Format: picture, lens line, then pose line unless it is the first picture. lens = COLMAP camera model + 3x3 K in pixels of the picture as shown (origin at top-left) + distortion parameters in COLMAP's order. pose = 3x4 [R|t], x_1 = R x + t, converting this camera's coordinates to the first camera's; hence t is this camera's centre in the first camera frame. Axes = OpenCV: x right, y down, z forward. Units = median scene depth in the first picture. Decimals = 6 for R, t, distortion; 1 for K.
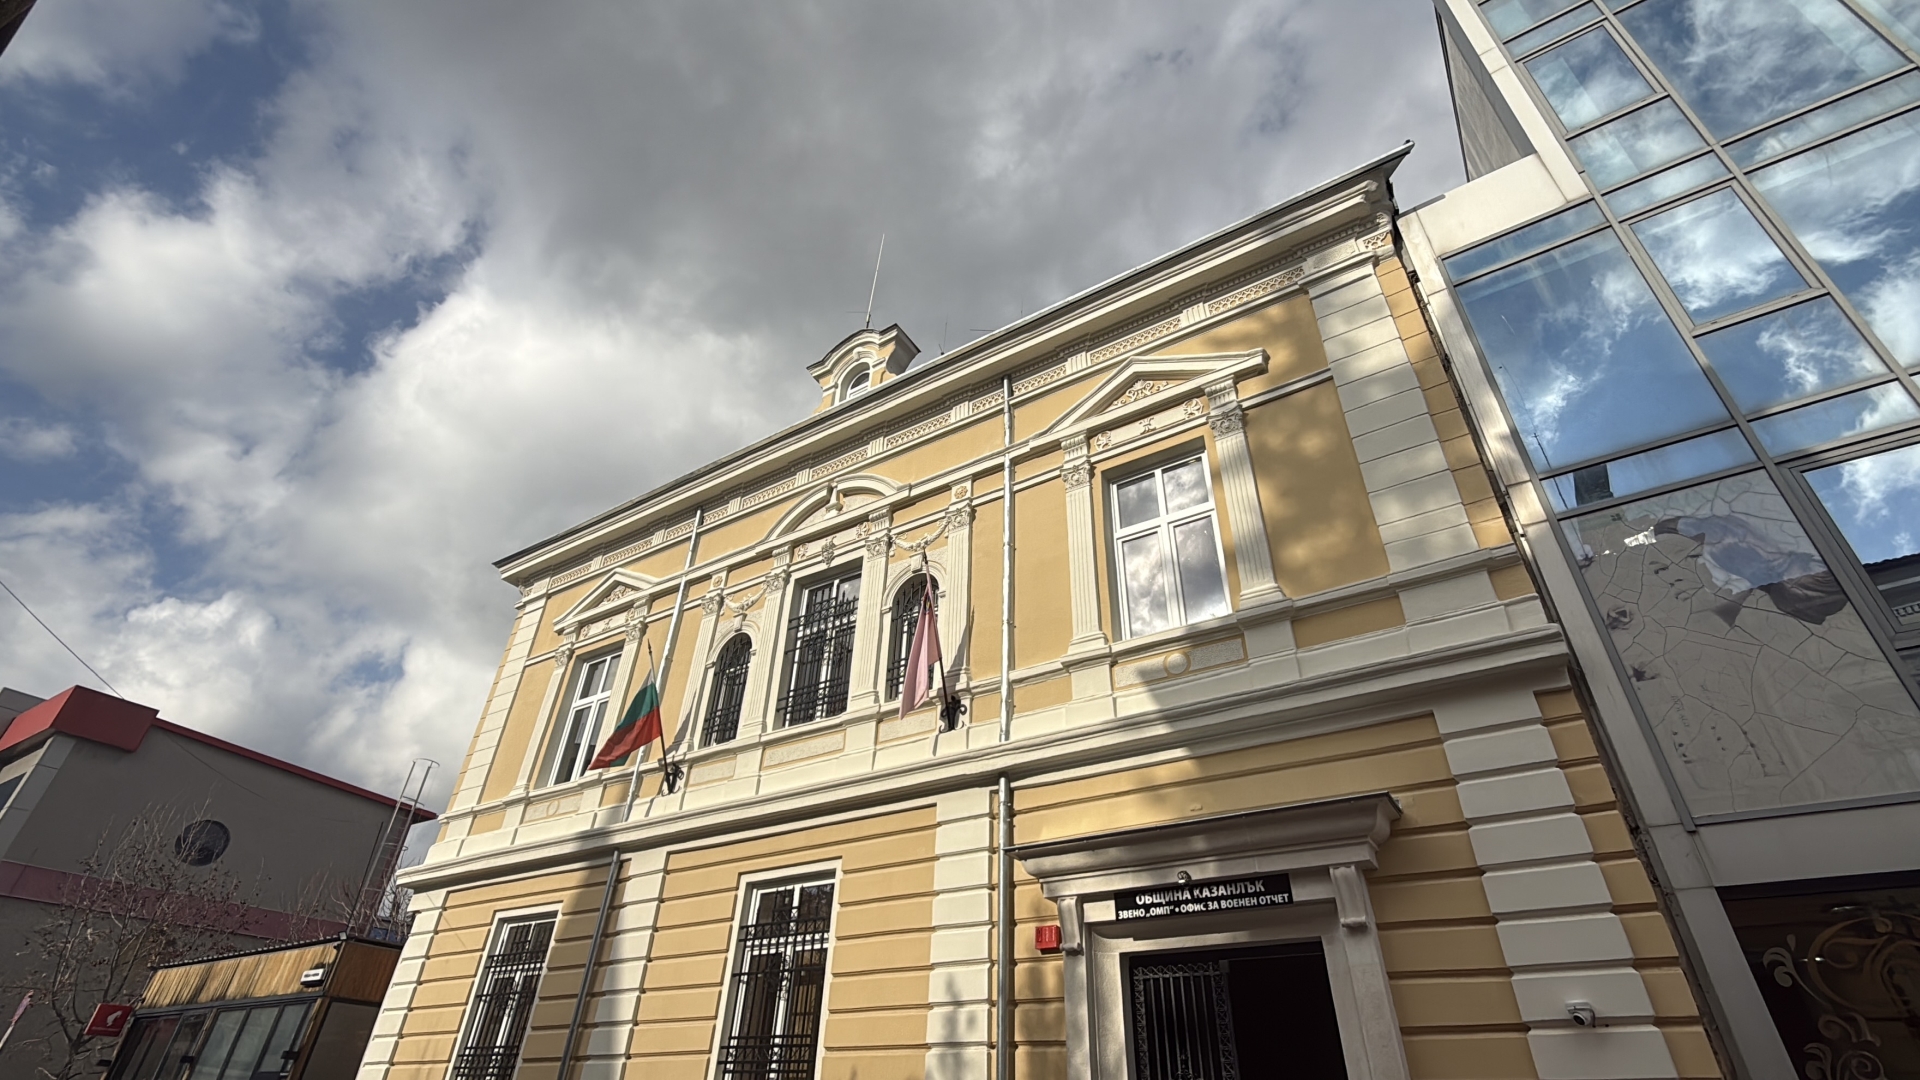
lens RADIAL K [[851.3, 0, 939.9], [0, 851.3, 535.7], [0, 0, 1]] dist [-0.004312, 0.001077]
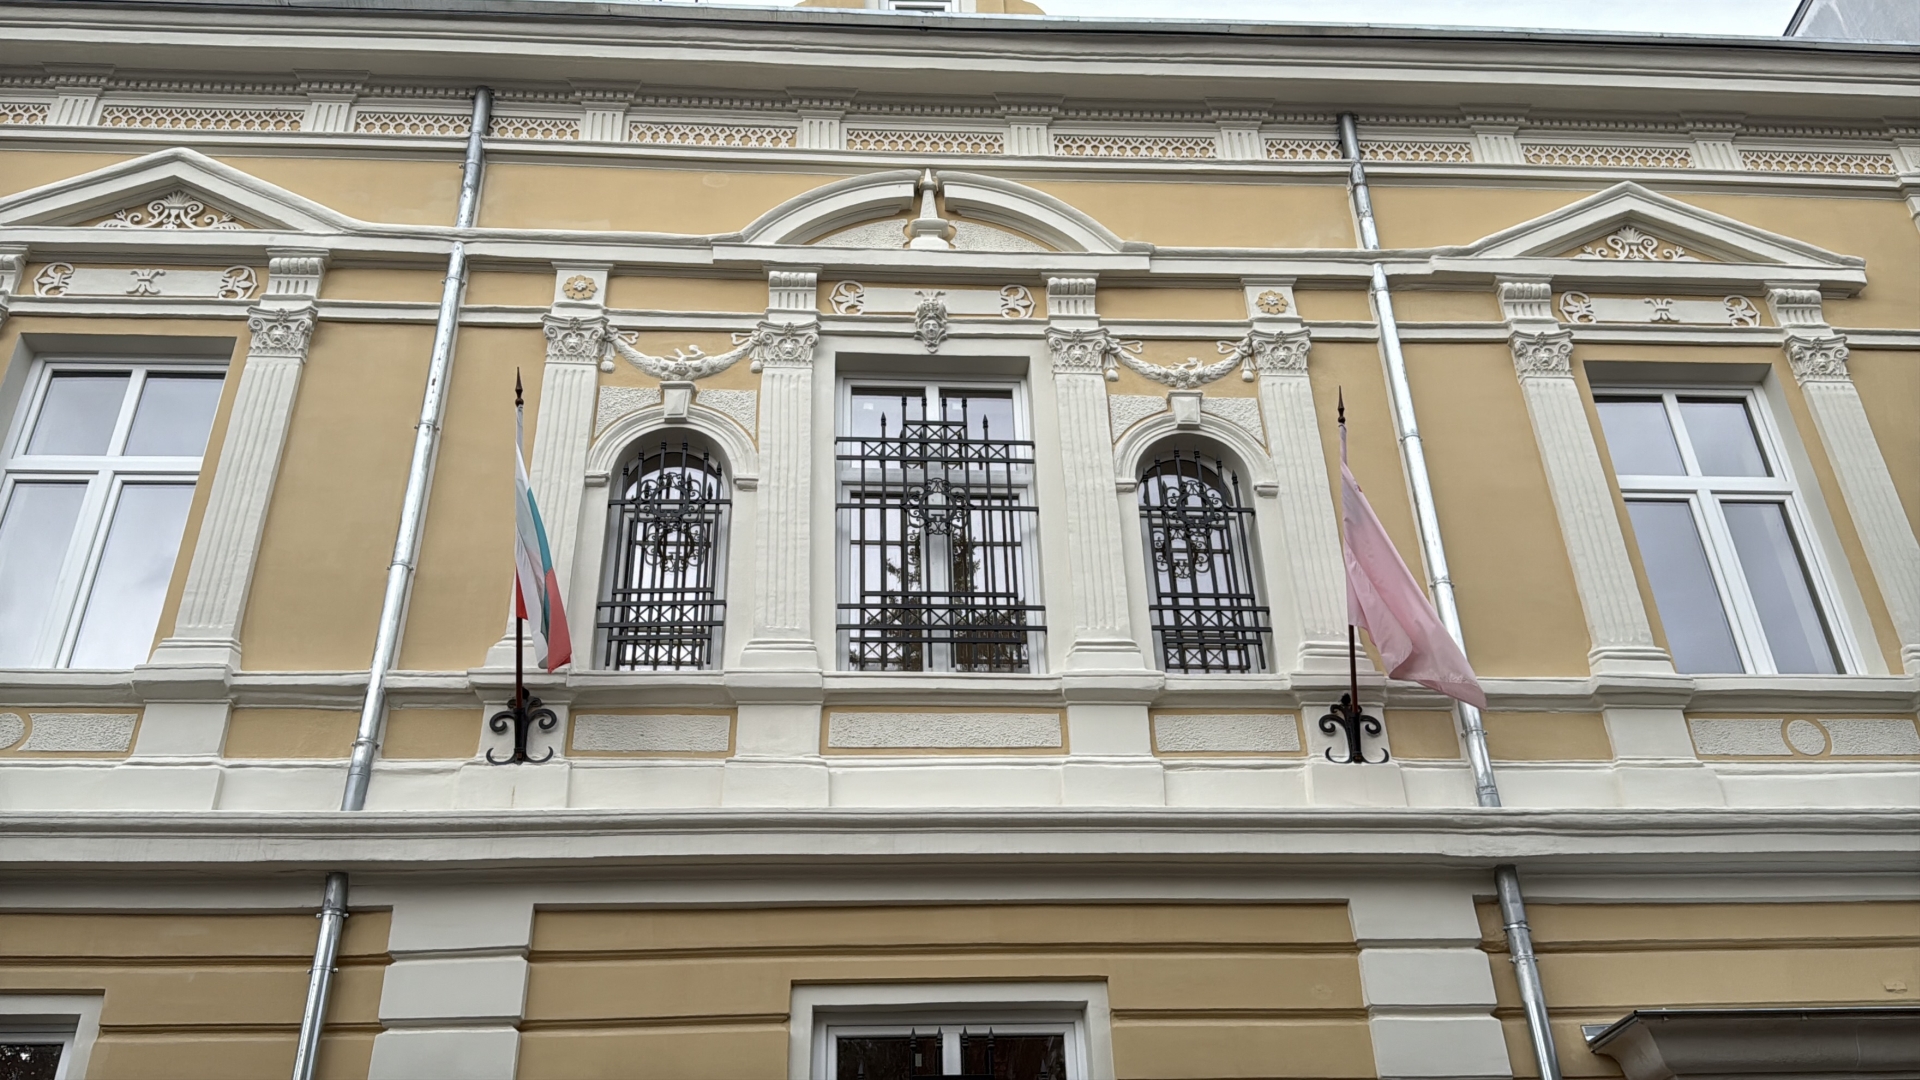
lens RADIAL K [[1607.4, 0, 959.8], [0, 1607.4, 562.1], [0, 0, 1]] dist [0.089110, -0.088582]
pose [[0.813829, 0.283286, 0.507378, -0.577715], [-0.298956, 0.952823, -0.052470, 0.202906], [-0.498305, -0.108982, 0.860125, 0.284155]]
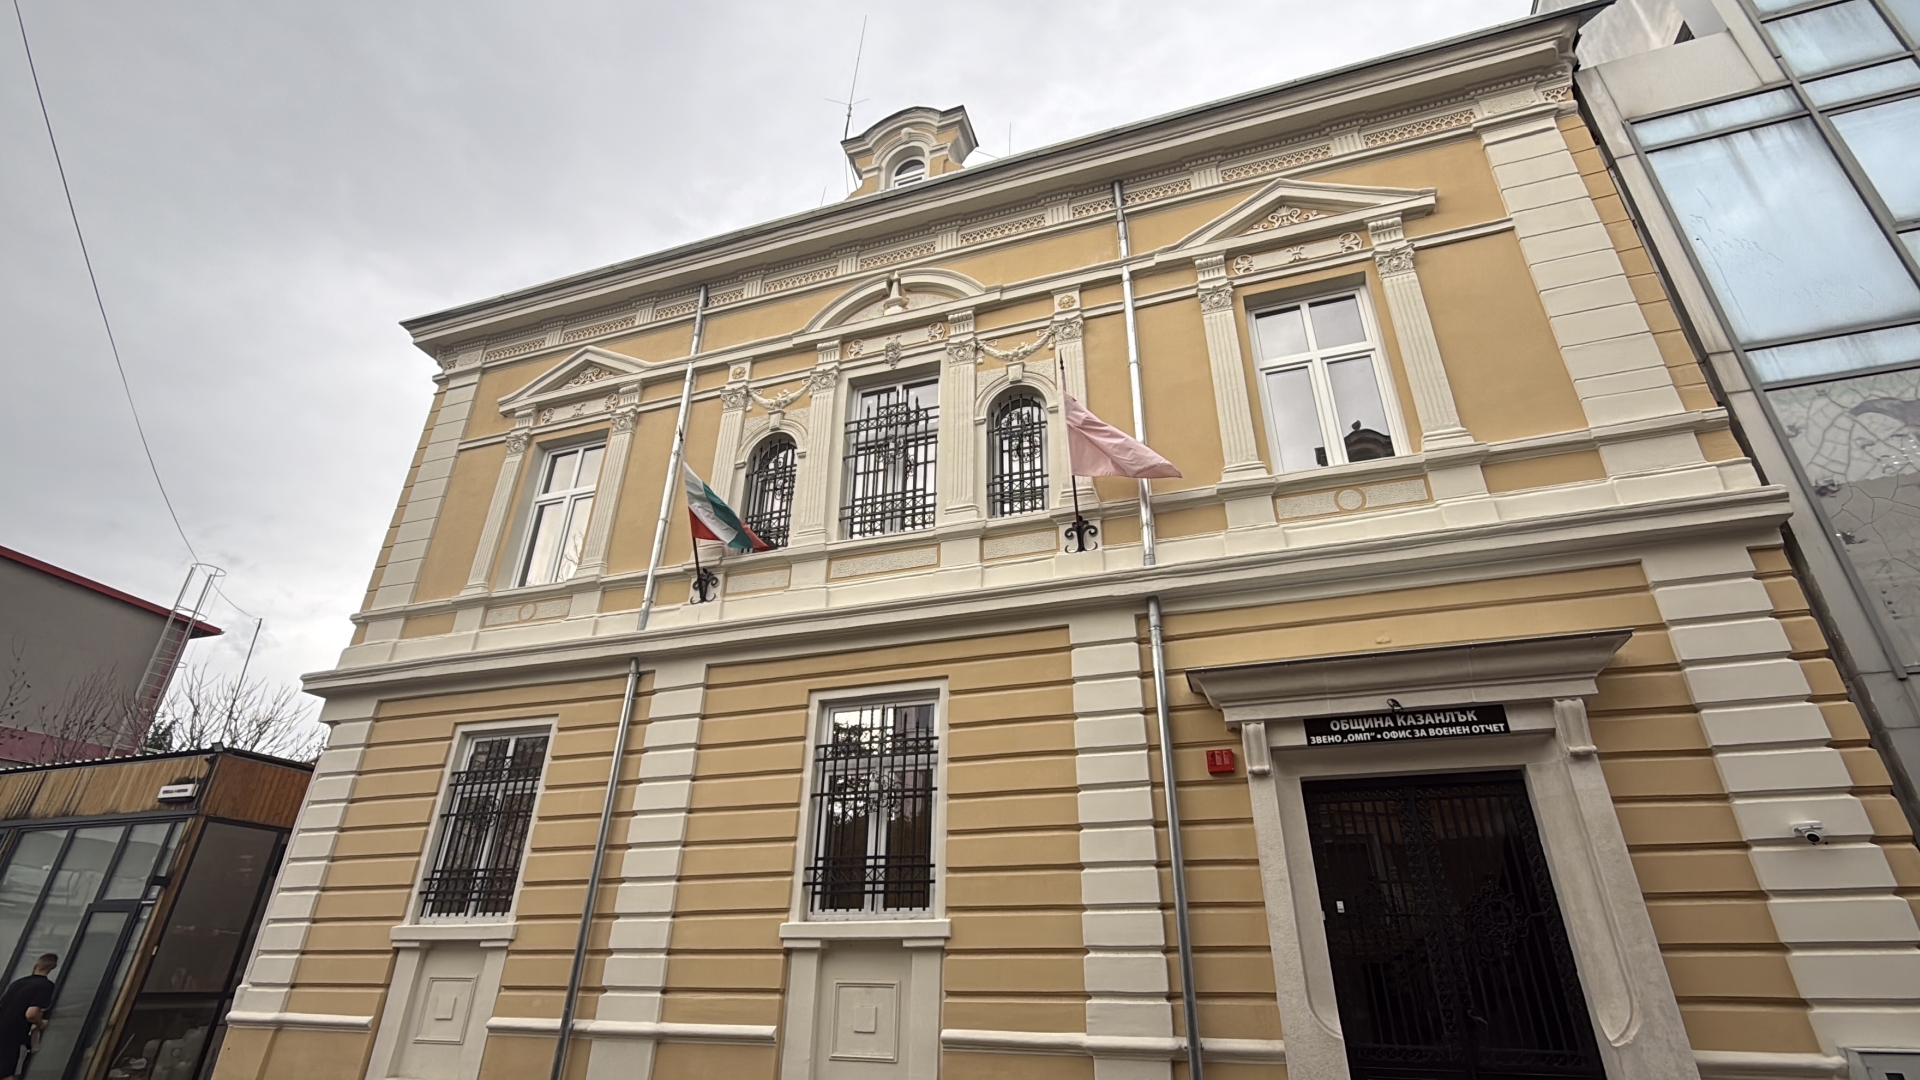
lens RADIAL K [[851.3, 0, 953.6], [0, 851.3, 545.1], [0, 0, 1]] dist [-0.004312, 0.001077]
pose [[0.969691, 0.096882, 0.224305, -0.279732], [-0.129454, 0.982302, 0.135366, 0.099037], [-0.207221, -0.160300, 0.965072, 0.122692]]
